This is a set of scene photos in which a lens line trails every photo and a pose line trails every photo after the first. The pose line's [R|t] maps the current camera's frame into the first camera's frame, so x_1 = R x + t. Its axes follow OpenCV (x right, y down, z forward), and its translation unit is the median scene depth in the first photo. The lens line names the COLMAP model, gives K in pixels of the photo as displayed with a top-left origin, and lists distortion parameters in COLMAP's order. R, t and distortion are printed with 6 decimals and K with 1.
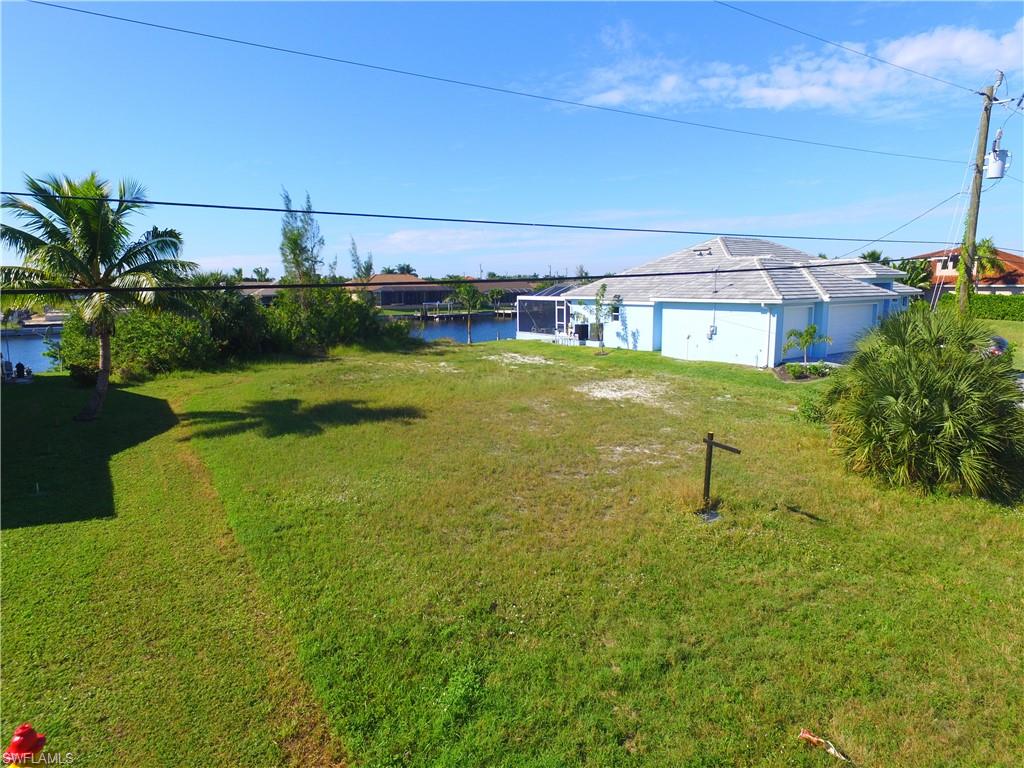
lens RADIAL K [[587.1, 0, 512.0], [0, 587.1, 384.0], [0, 0, 1]] dist [0.000397, 0.001126]
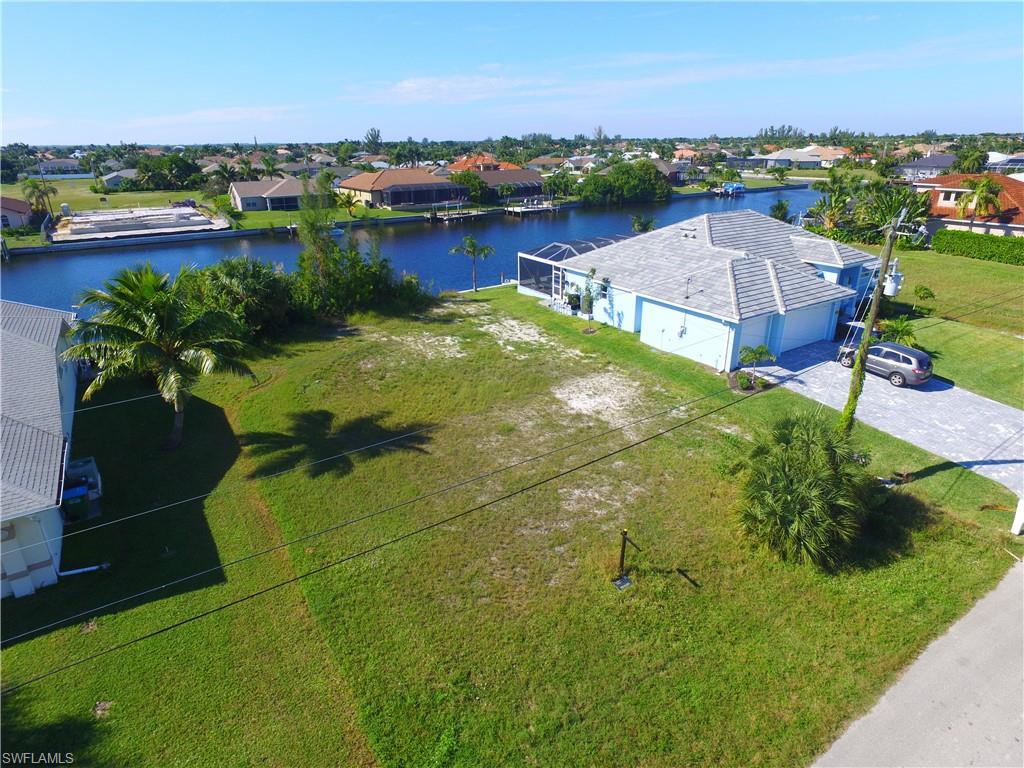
lens RADIAL K [[580.9, 0, 512.0], [0, 580.9, 384.0], [0, 0, 1]] dist [-0.002084, 0.000747]
pose [[0.999720, 0.009575, -0.021653, 0.030960], [-0.004529, 0.975020, 0.222070, -0.207827], [0.023239, -0.221910, 0.974790, -0.113744]]
